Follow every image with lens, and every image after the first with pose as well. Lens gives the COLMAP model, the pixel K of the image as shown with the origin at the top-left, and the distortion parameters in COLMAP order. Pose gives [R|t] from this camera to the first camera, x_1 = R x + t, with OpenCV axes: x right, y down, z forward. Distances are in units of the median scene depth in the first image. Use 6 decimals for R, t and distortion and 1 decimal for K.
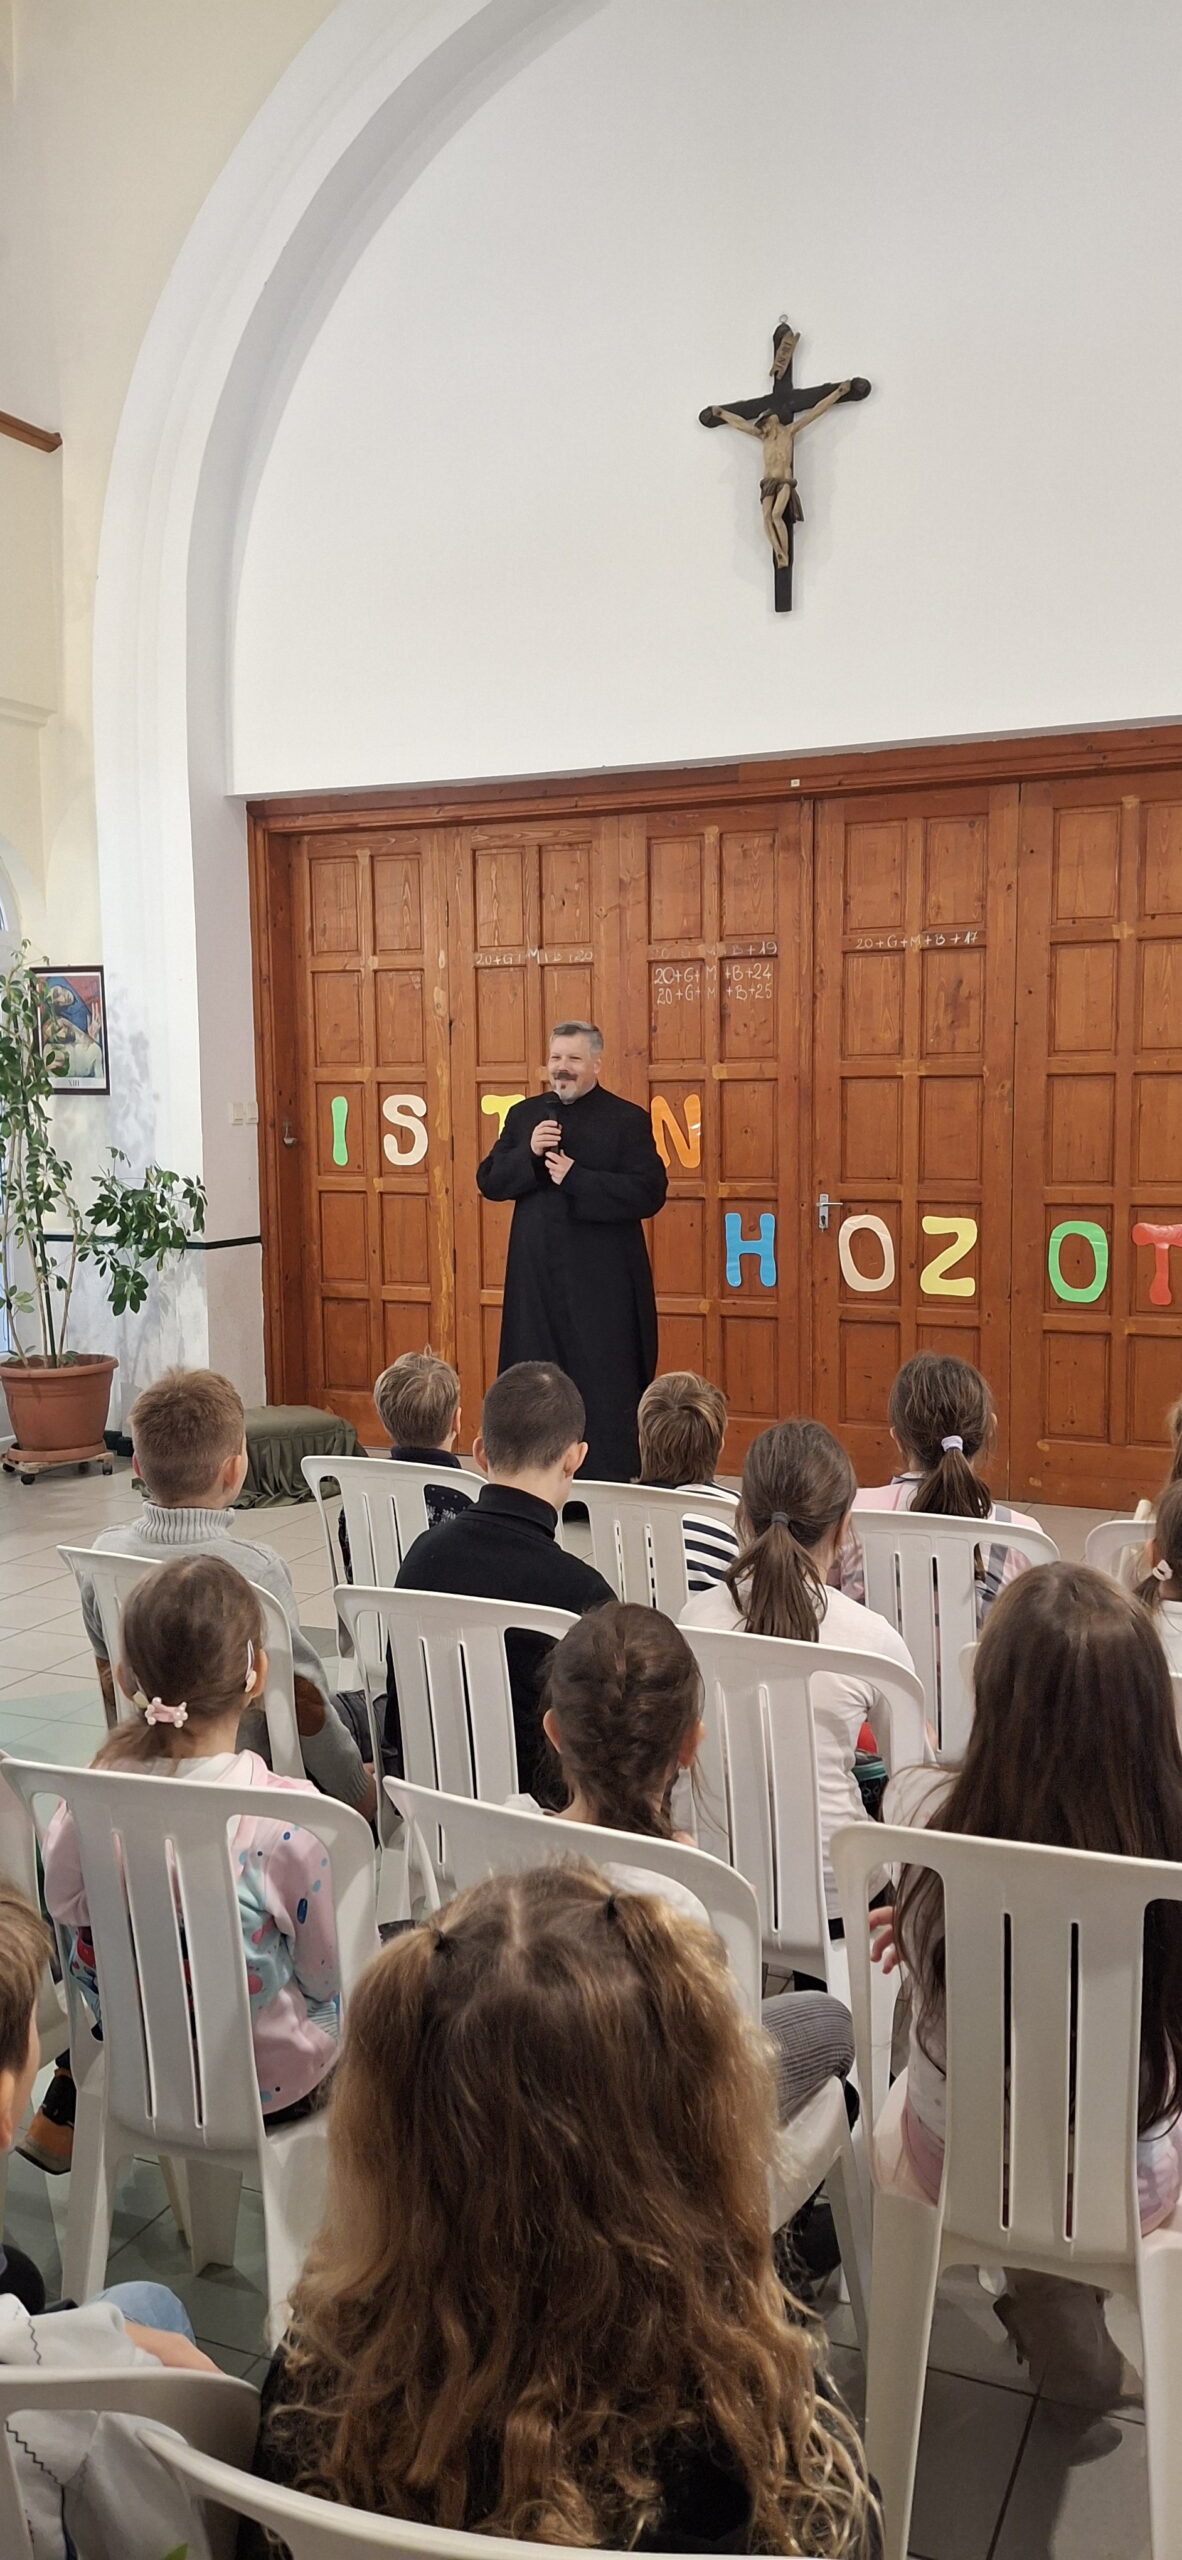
lens RADIAL K [[1900.0, 0, 614.6], [0, 1900.0, 1306.5], [0, 0, 1]] dist [0.107572, -0.003015]
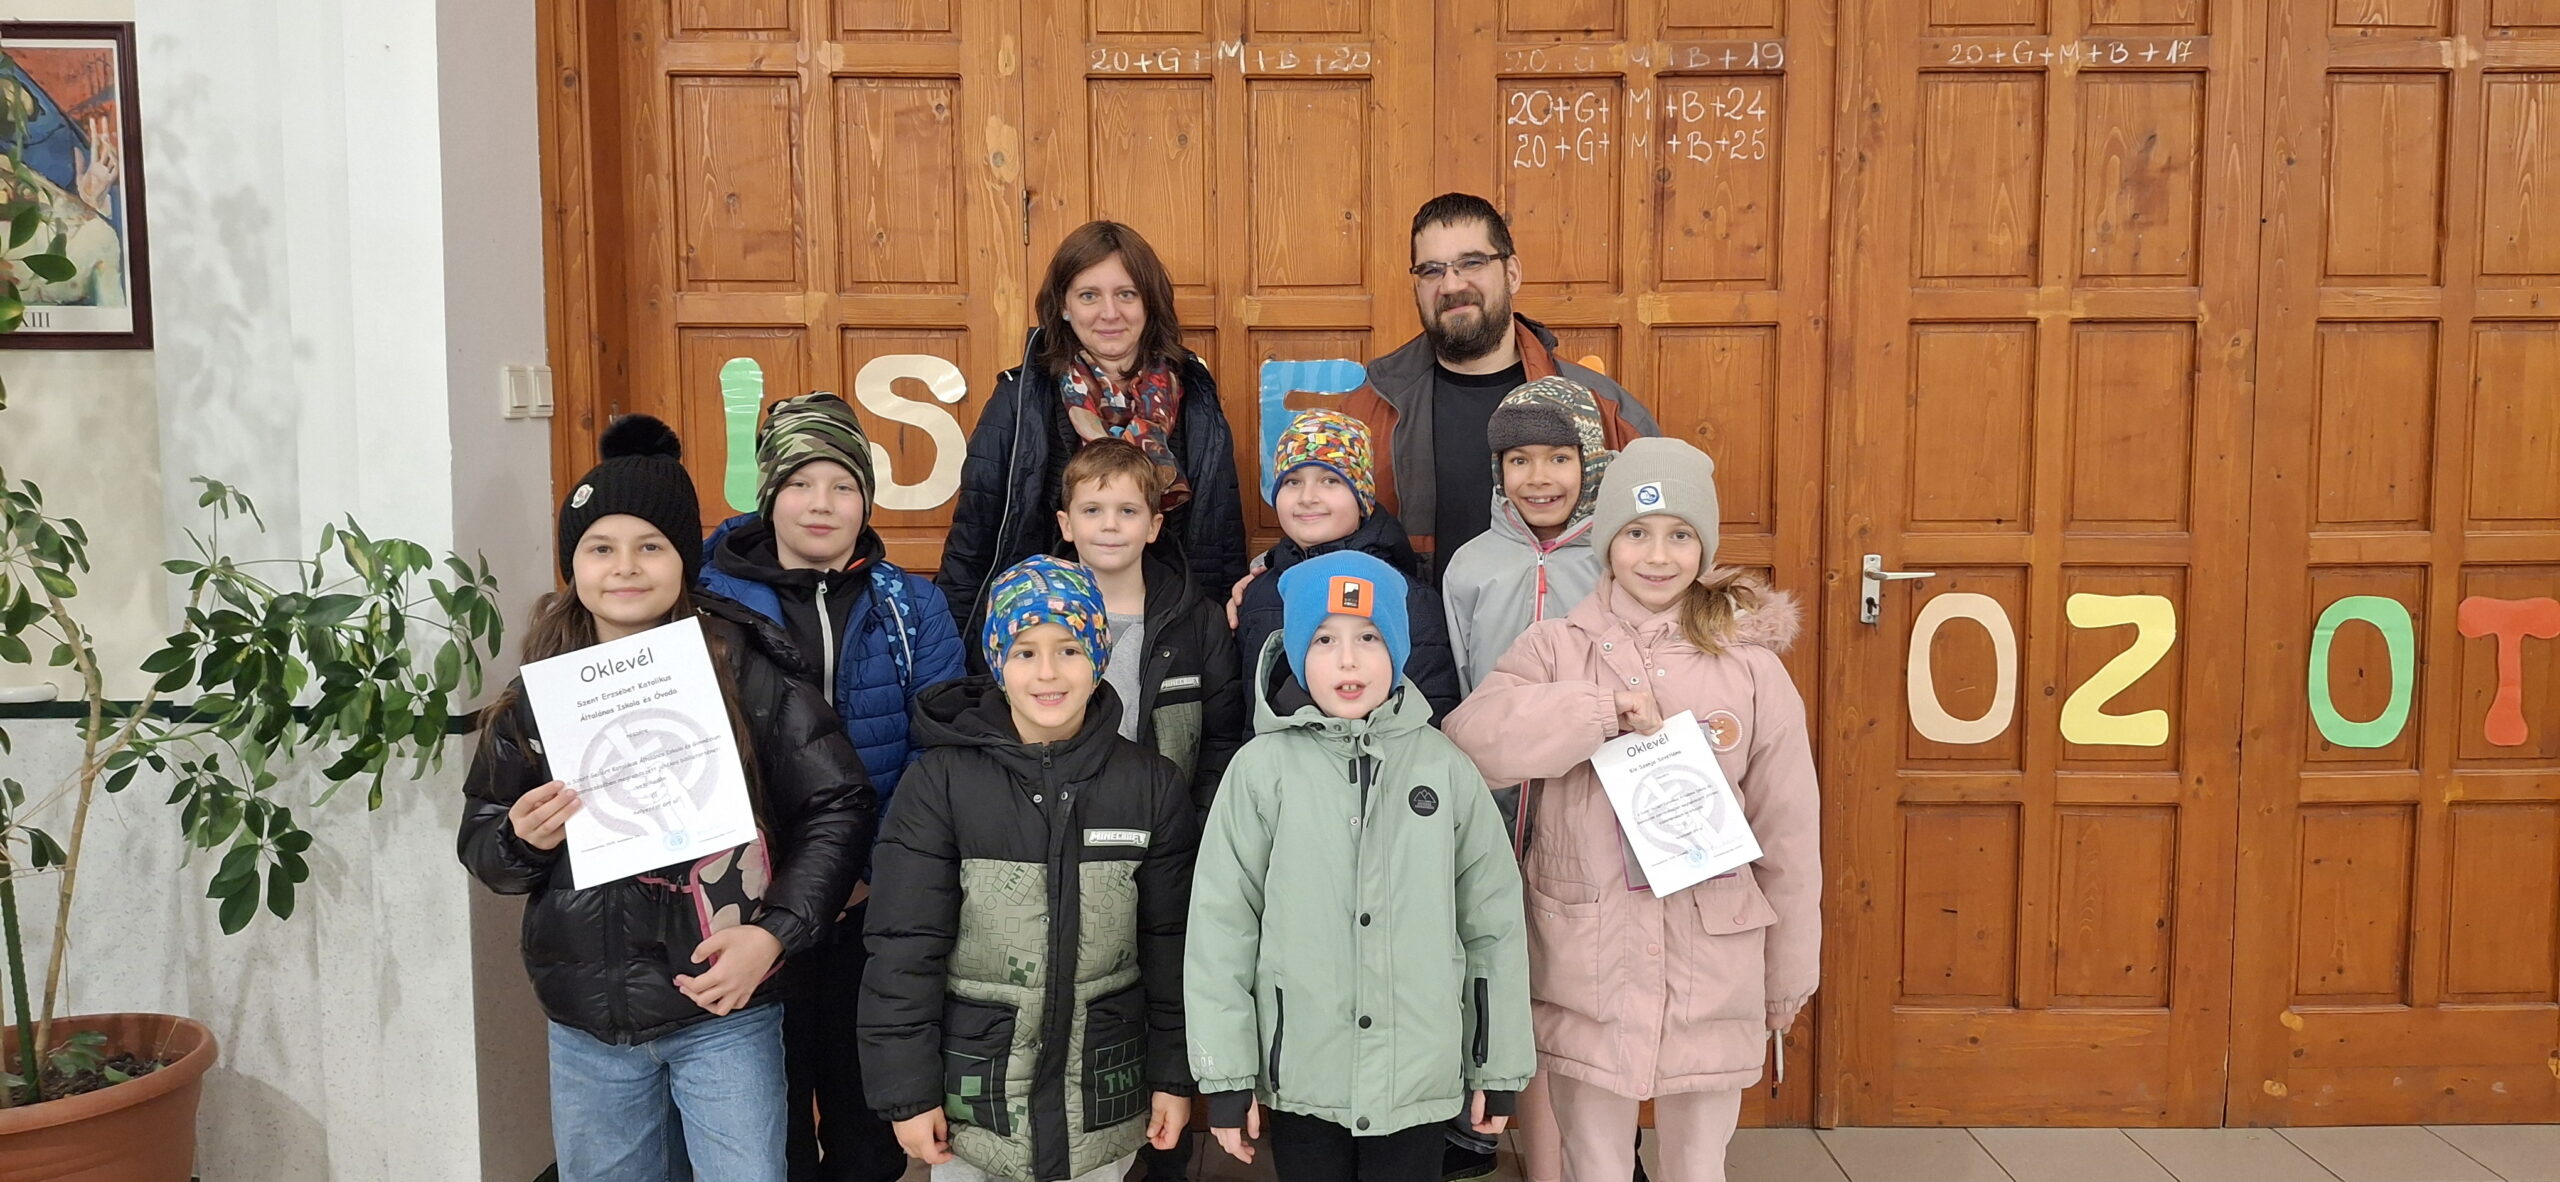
lens RADIAL K [[1959.4, 0, 1358.6], [0, 1959.4, 588.2], [0, 0, 1]] dist [0.058866, -0.123396]
pose [[0.910677, -0.033514, 0.411757, -0.223567], [0.044939, 0.998826, -0.018095, -0.046655], [-0.410667, 0.034983, 0.911114, 0.579977]]
